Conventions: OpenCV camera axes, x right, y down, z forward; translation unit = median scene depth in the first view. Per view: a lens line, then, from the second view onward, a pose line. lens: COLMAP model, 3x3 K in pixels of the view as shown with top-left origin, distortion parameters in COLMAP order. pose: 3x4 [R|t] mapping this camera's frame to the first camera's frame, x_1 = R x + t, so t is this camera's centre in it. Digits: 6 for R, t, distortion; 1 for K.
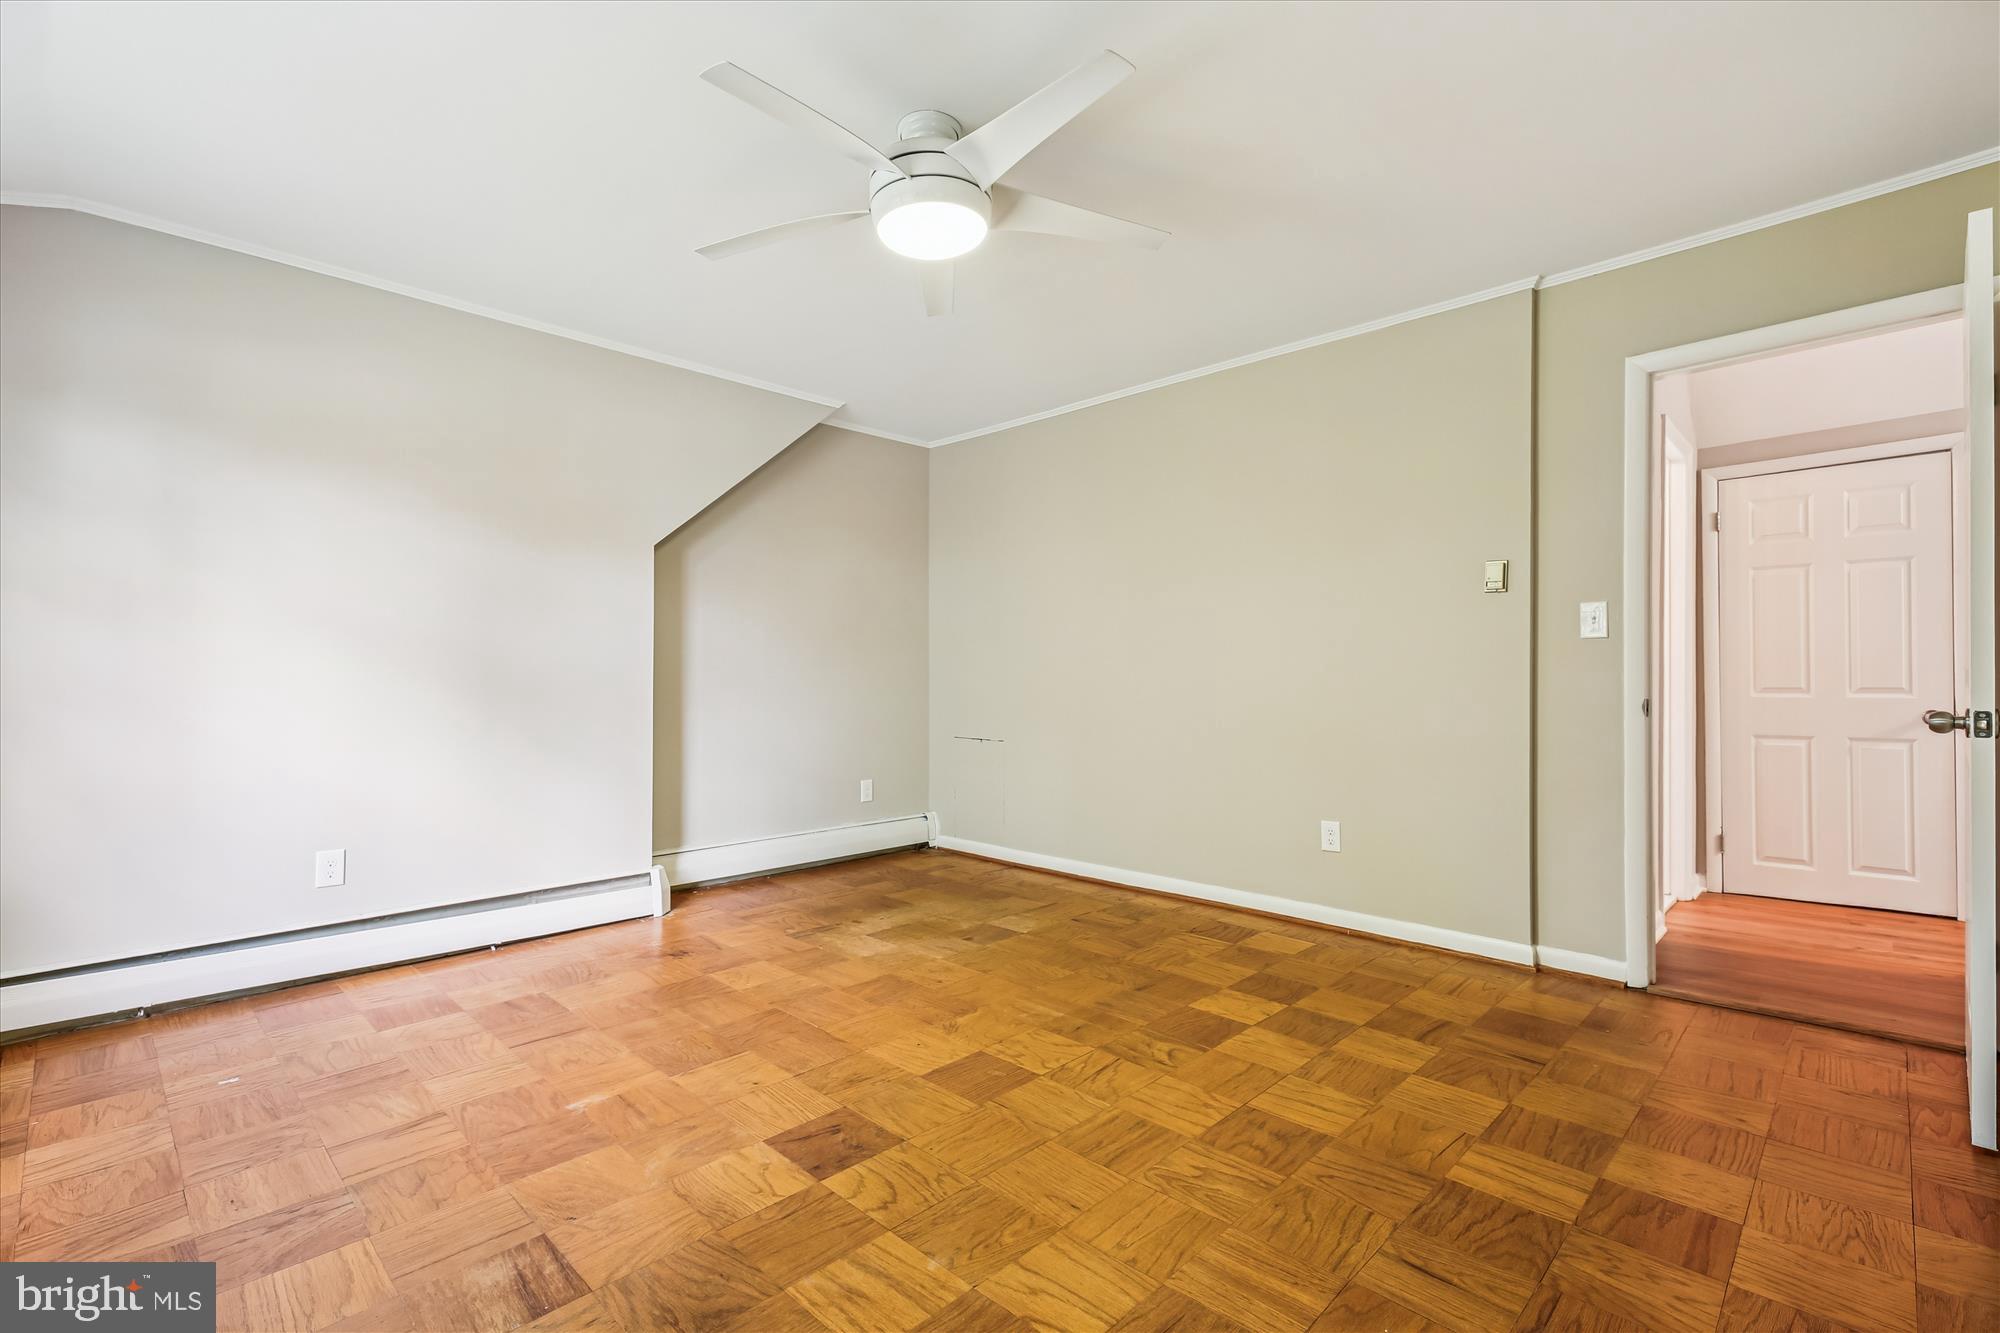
lens RADIAL K [[890.7, 0, 1001.6], [0, 890.7, 674.2], [0, 0, 1]] dist [0.006997, -0.001683]
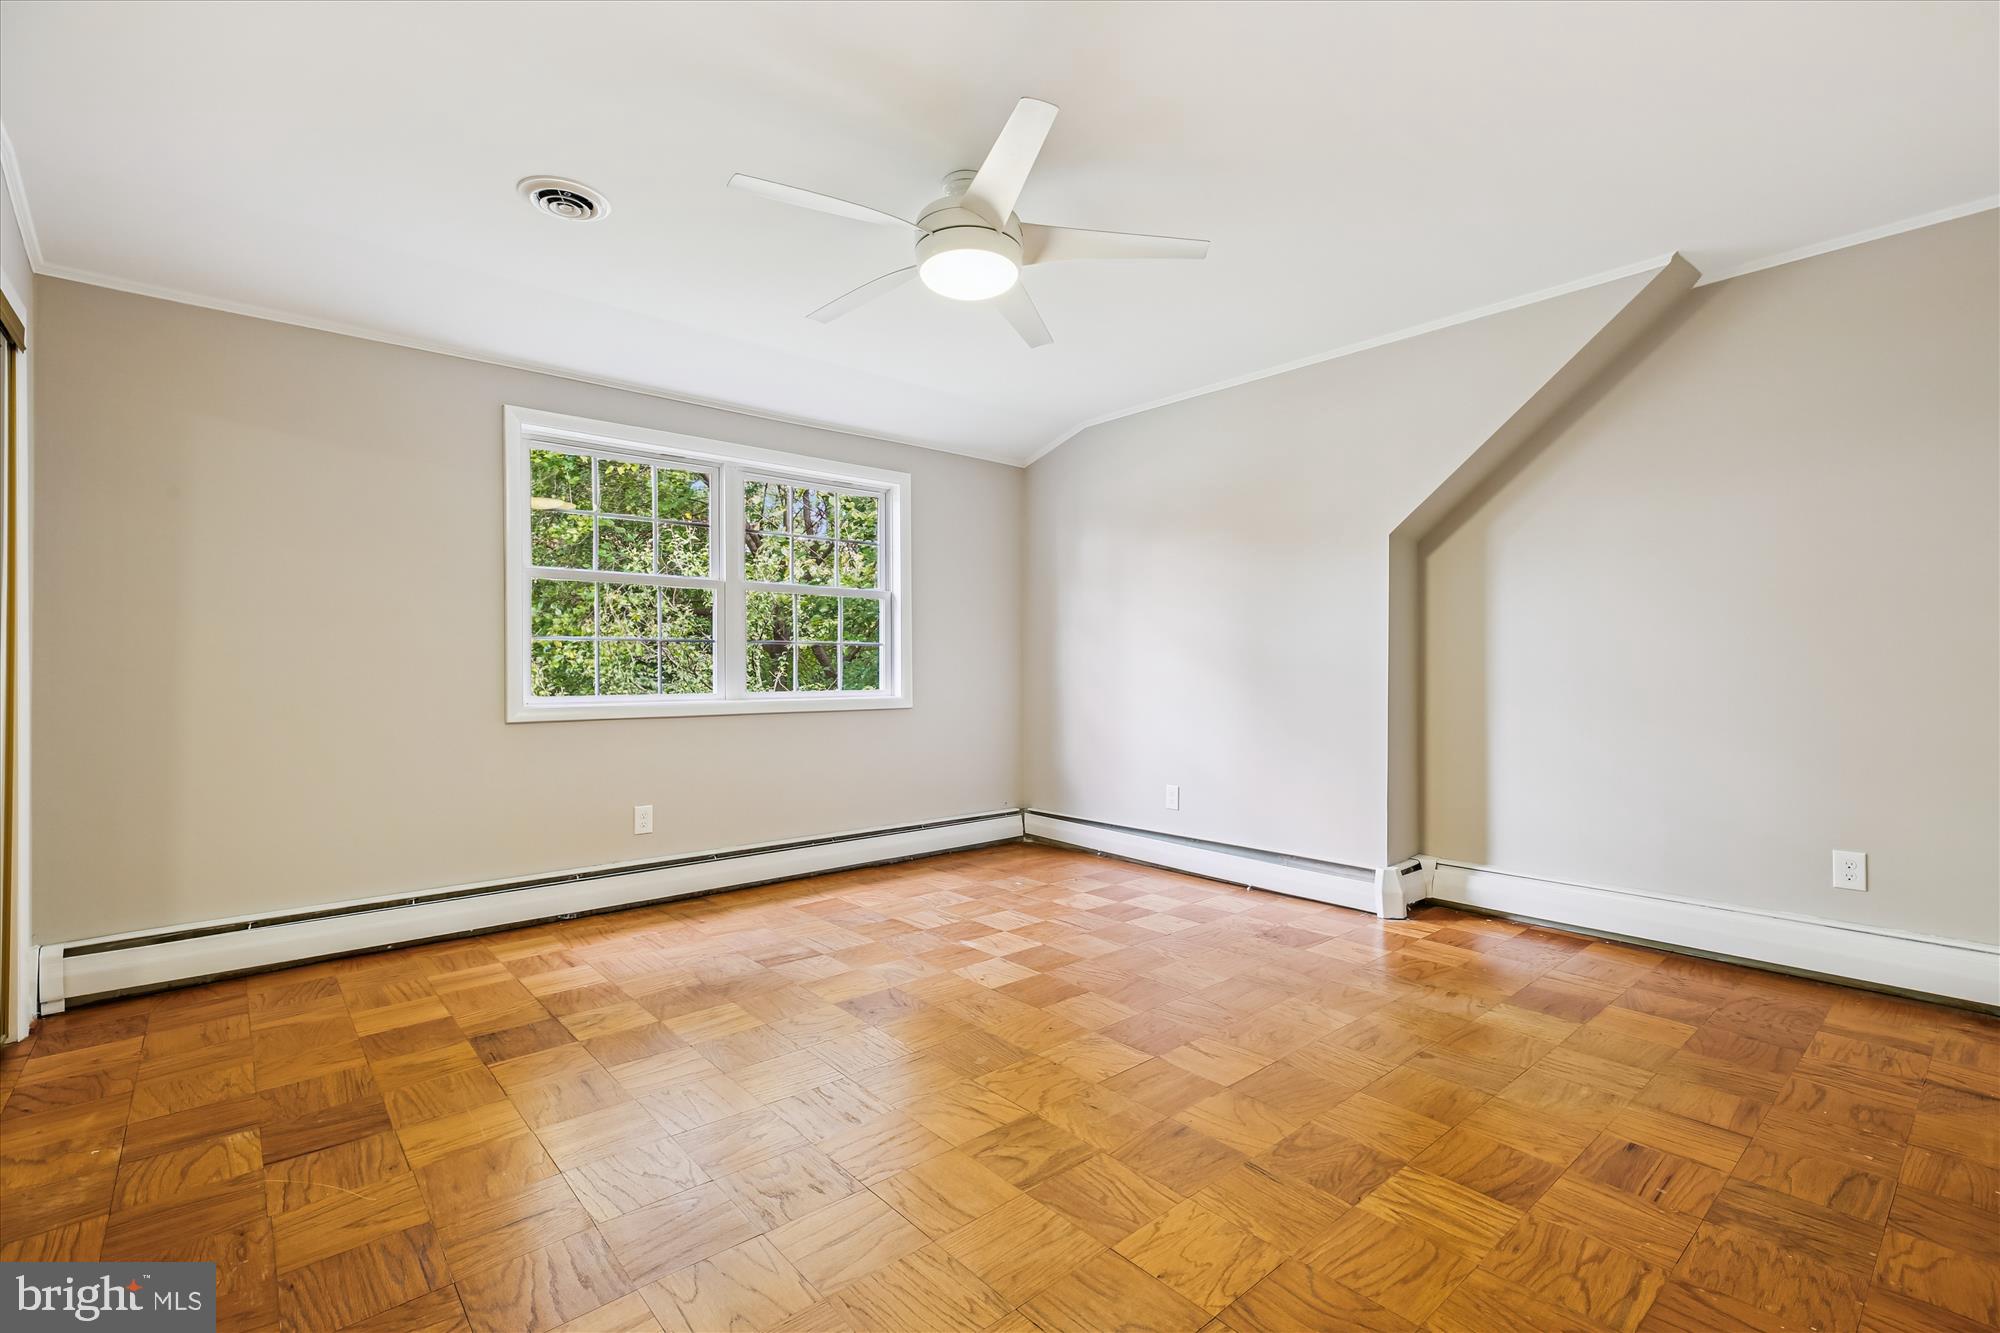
lens RADIAL K [[890.7, 0, 1009.3], [0, 890.7, 665.9], [0, 0, 1]] dist [0.006997, -0.001683]
pose [[-0.072807, -0.000884, -0.997346, 0.834882], [0.005575, 0.999984, -0.001293, -0.004667], [0.997330, -0.005654, -0.072801, 0.909638]]
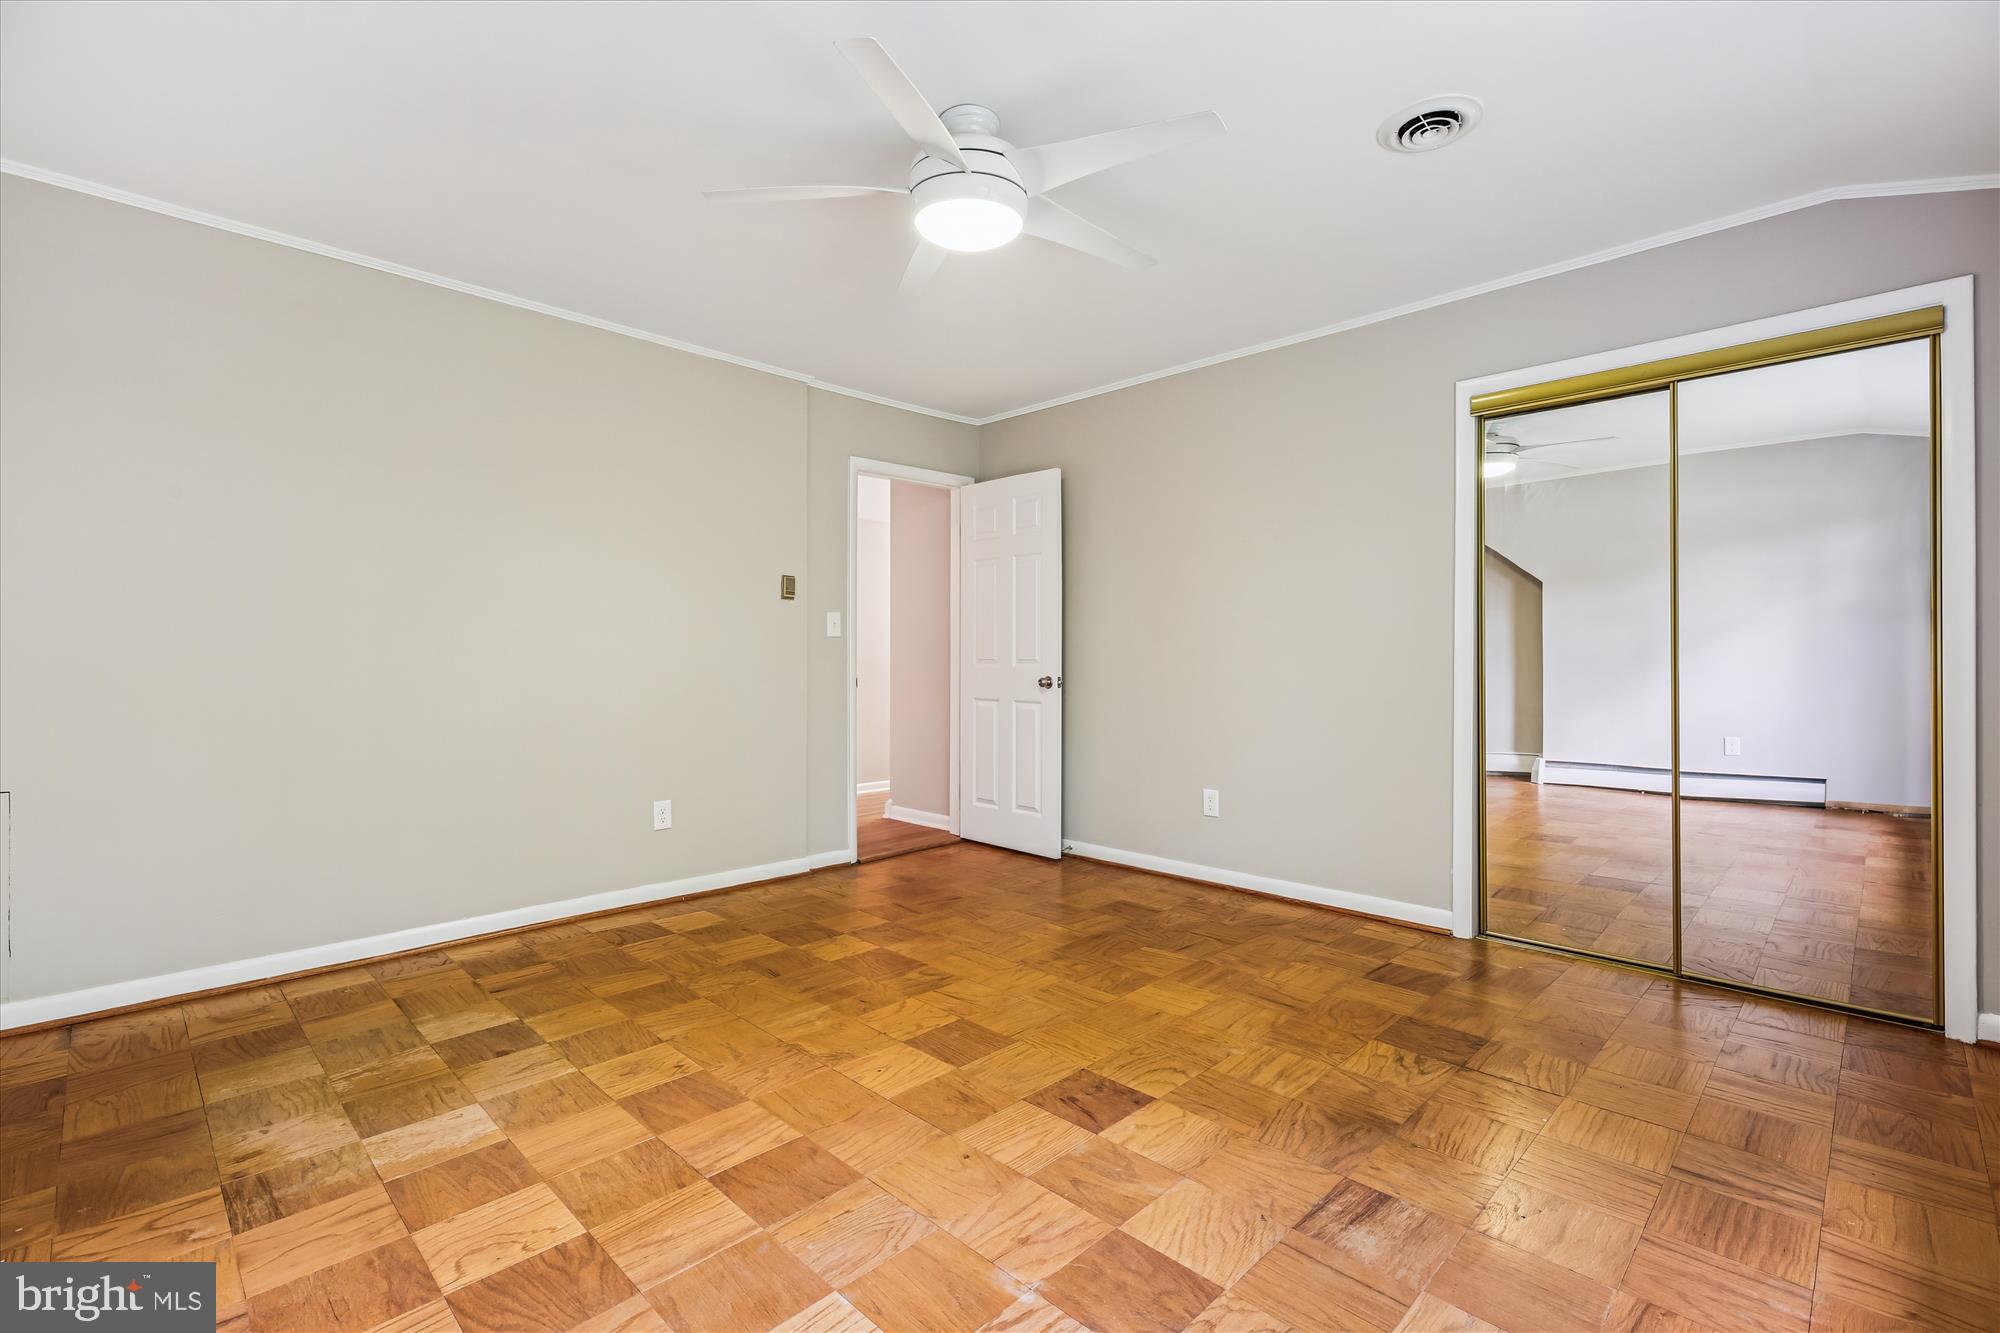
lens RADIAL K [[890.7, 0, 995.1], [0, 890.7, 661.1], [0, 0, 1]] dist [0.006997, -0.001683]
pose [[0.014583, 0.001722, 0.999892, -0.877981], [-0.001173, 0.999998, -0.001705, 0.001772], [-0.999893, -0.001148, 0.014585, 0.768110]]
